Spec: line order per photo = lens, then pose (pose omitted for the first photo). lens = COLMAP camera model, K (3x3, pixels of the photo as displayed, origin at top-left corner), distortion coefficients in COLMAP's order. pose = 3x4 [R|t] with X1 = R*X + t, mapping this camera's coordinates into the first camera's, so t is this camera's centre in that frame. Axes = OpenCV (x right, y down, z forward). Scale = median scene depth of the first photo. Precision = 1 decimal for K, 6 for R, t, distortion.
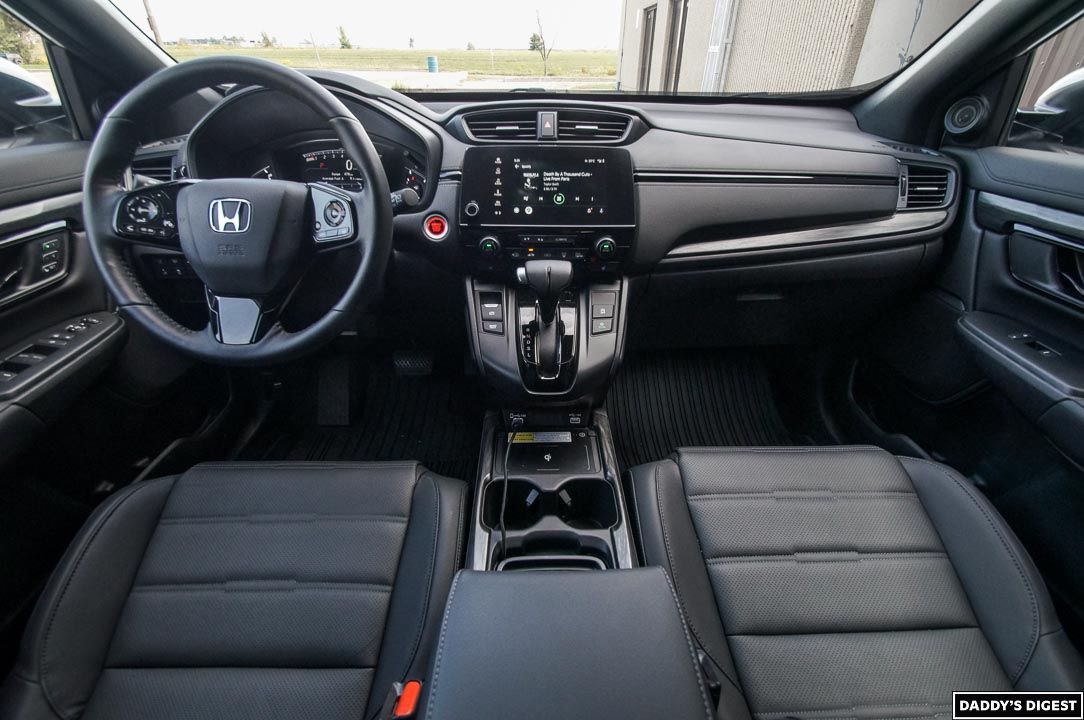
lens RADIAL K [[471.8, 0, 542.0], [0, 471.8, 360.0], [0, 0, 1]] dist [0.022659, -0.013113]
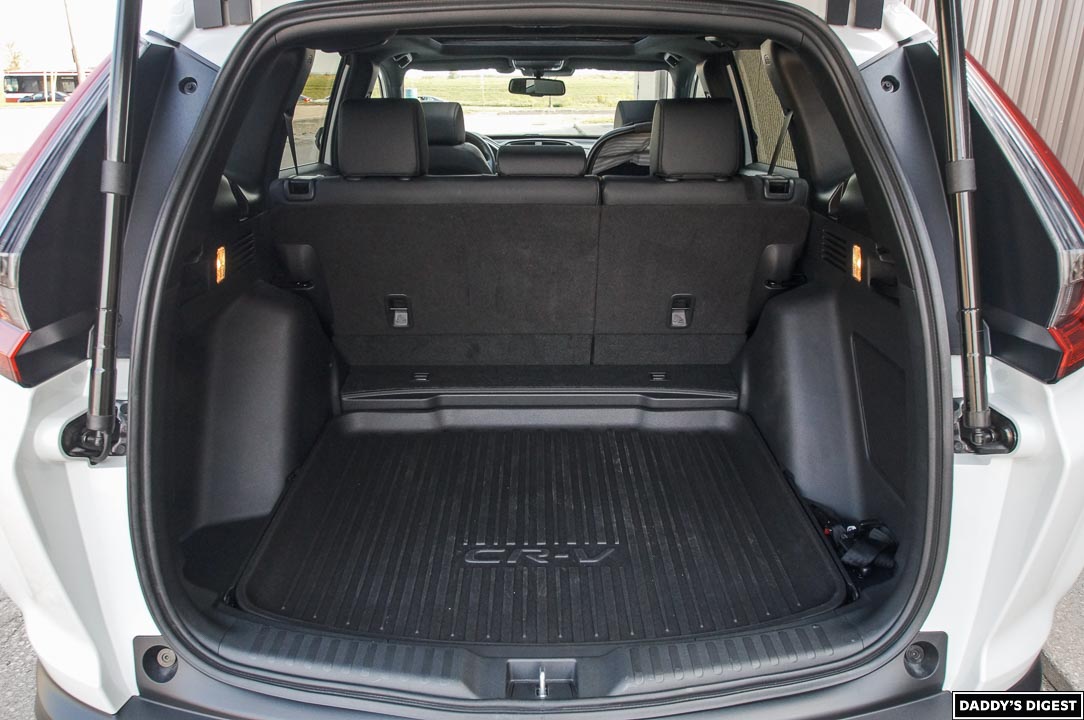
lens RADIAL K [[738.5, 0, 542.0], [0, 738.5, 360.0], [0, 0, 1]] dist [-0.053650, -0.000937]
pose [[0.999967, -0.002311, -0.007799, 0.068160], [0.000692, 0.979494, -0.201472, 1.813685], [0.008105, 0.201460, 0.979463, -3.374109]]
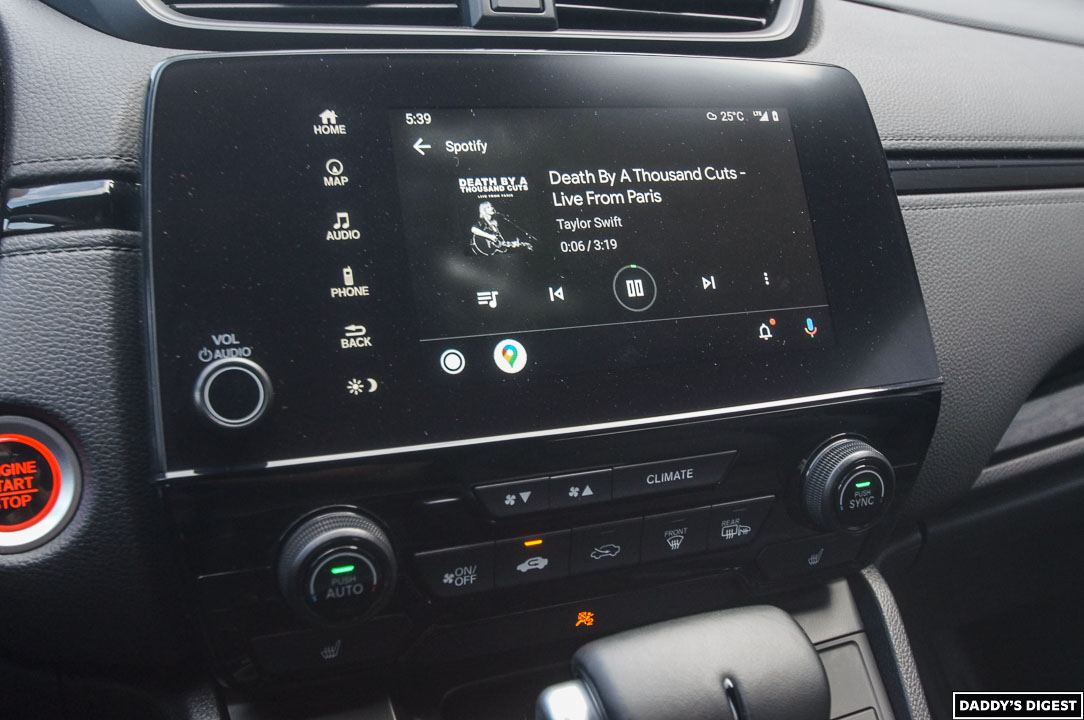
lens RADIAL K [[1078.0, 0, 542.0], [0, 1078.0, 360.0], [0, 0, 1]] dist [-0.065042, 0.004294]
pose [[0.928162, -0.095231, 0.359787, -0.178686], [0.140577, 0.984803, -0.101989, -0.265219], [-0.344607, 0.145240, 0.927444, 0.570004]]
